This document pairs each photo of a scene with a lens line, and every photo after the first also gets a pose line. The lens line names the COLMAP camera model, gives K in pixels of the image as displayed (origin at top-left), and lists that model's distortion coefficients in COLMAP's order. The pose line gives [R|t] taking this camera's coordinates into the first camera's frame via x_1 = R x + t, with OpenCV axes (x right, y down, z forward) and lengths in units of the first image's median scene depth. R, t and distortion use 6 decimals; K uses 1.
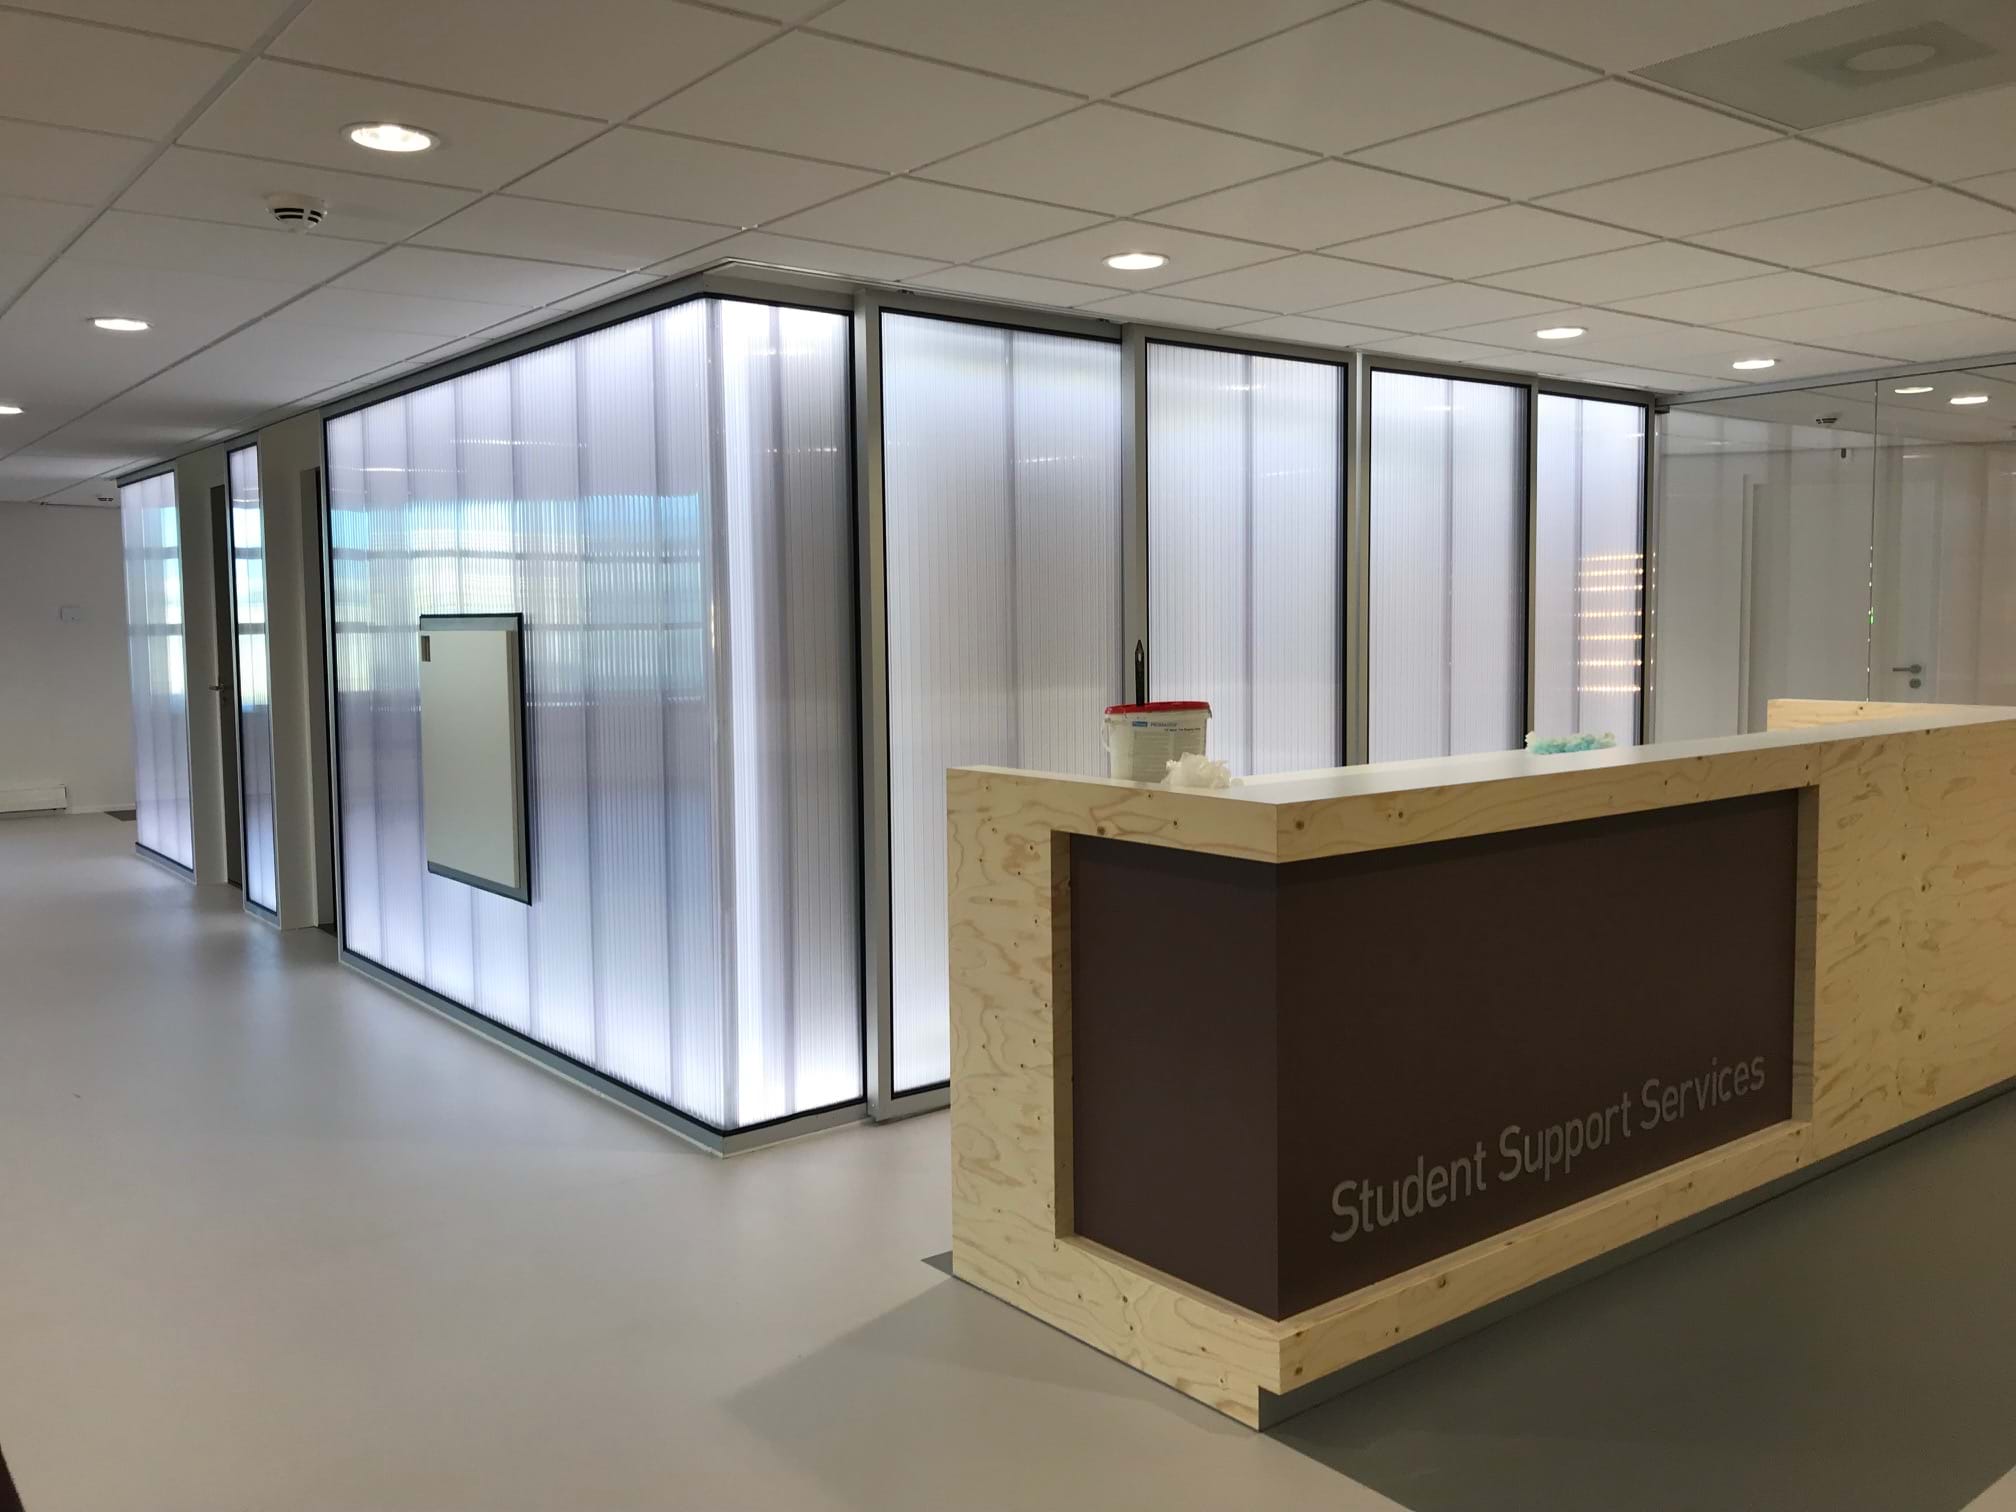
lens RADIAL K [[1659.7, 0, 1007.6], [0, 1659.7, 751.5], [0, 0, 1]] dist [0.001633, 0.019715]
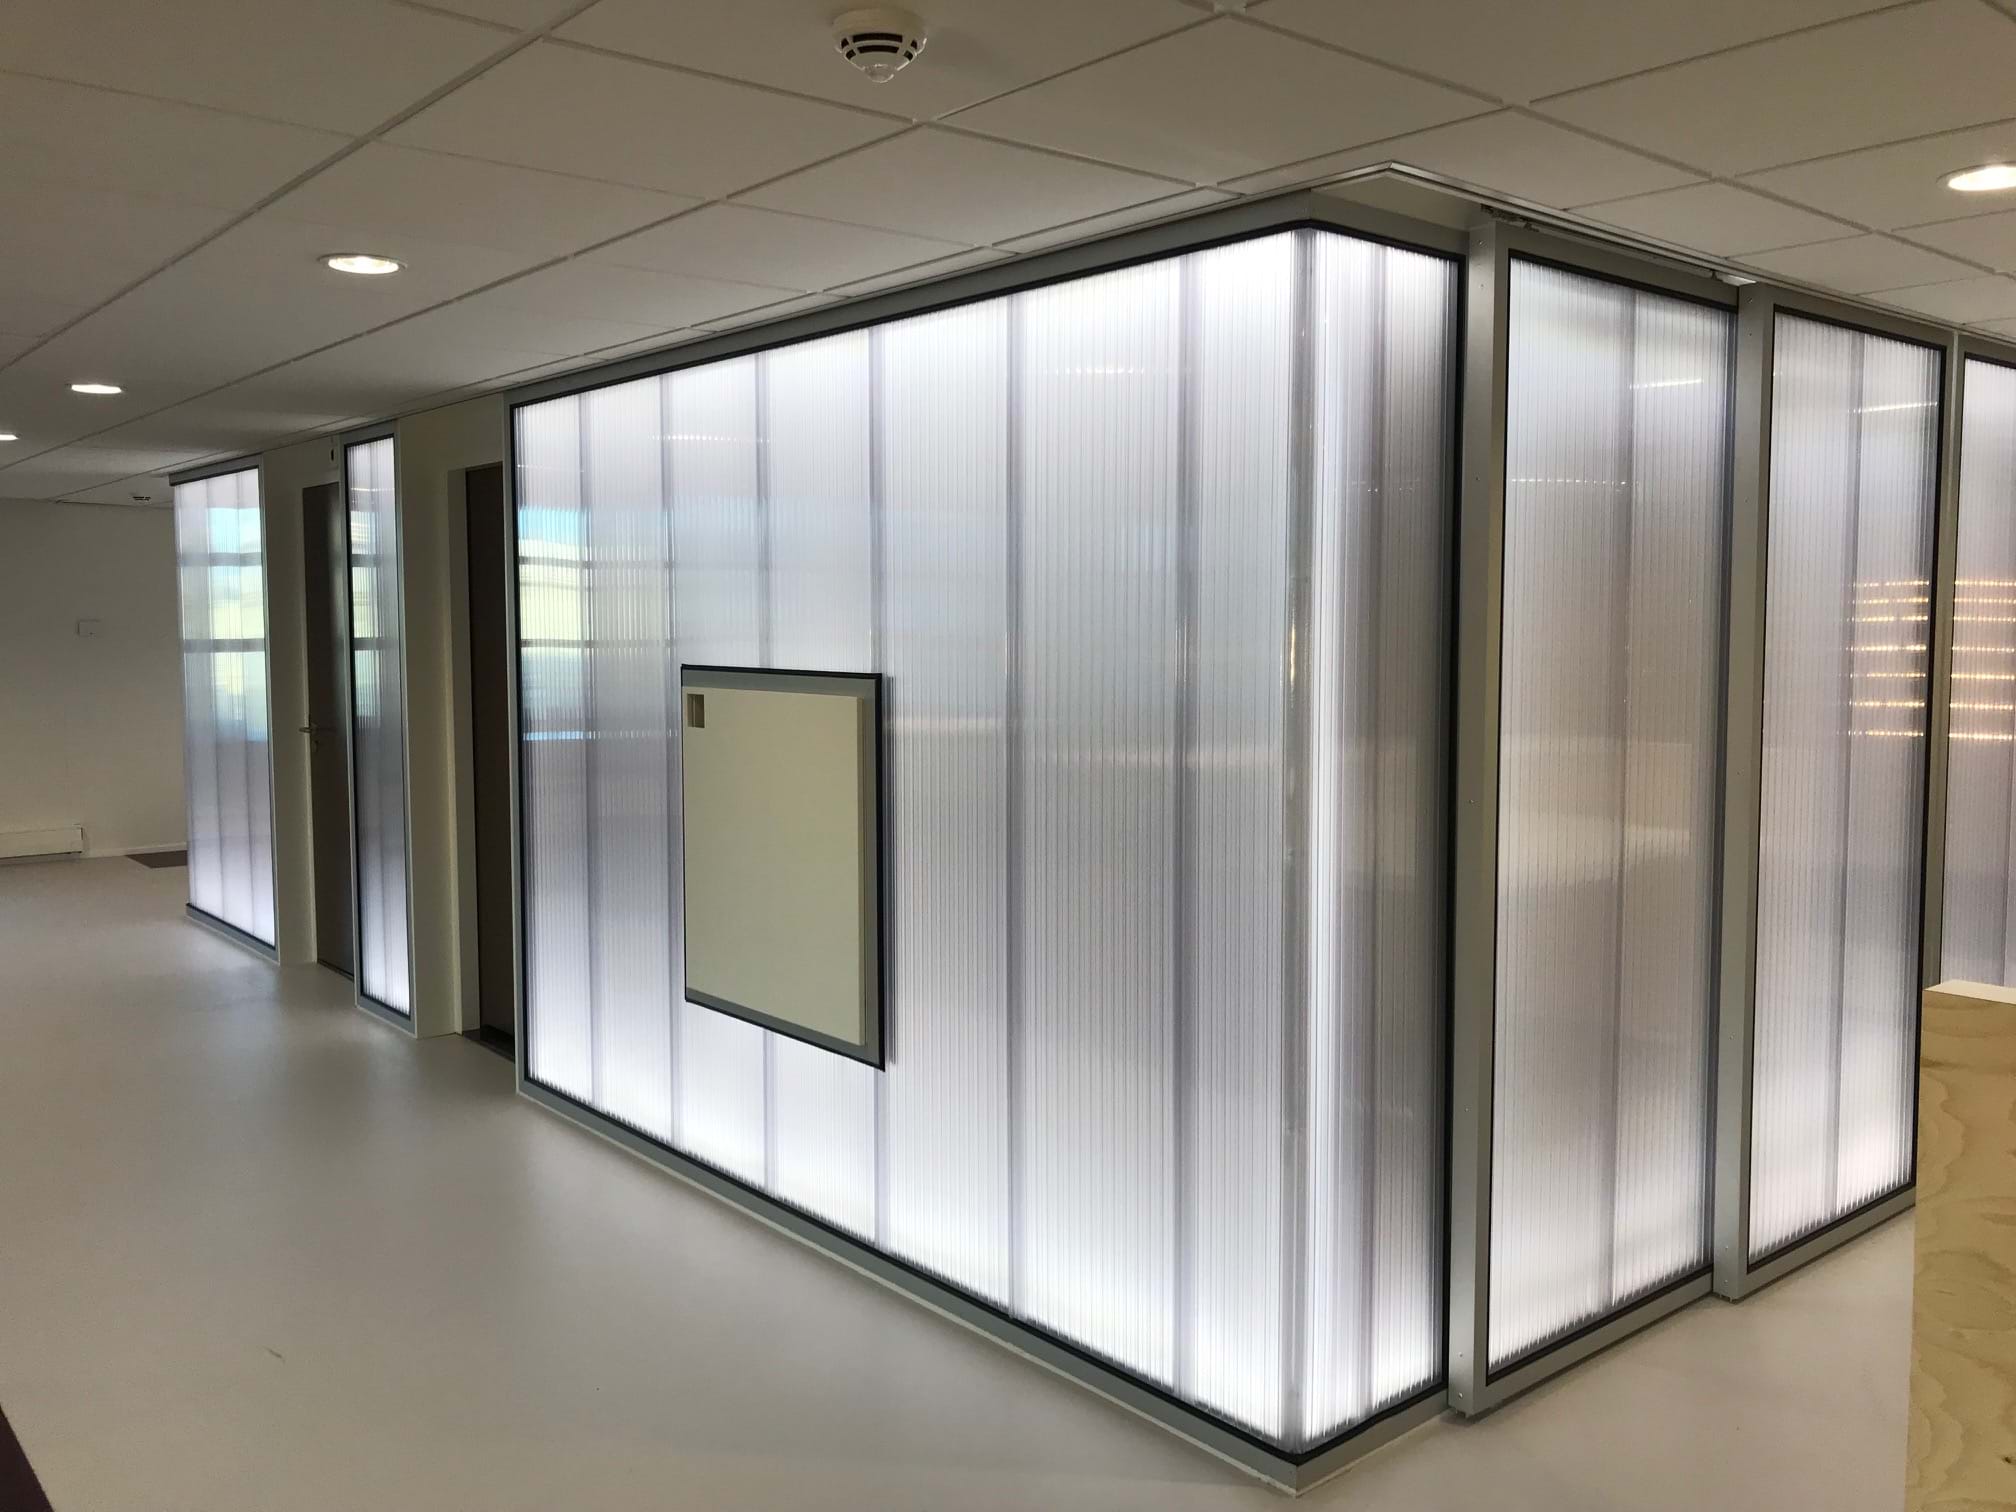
lens RADIAL K [[1659.7, 0, 1008.1], [0, 1659.7, 749.7], [0, 0, 1]] dist [0.001633, 0.019715]
pose [[0.999456, 0.006331, 0.032361, -0.206375], [-0.006275, 0.999979, -0.001844, -0.038652], [-0.032372, 0.001639, 0.999475, 0.213578]]
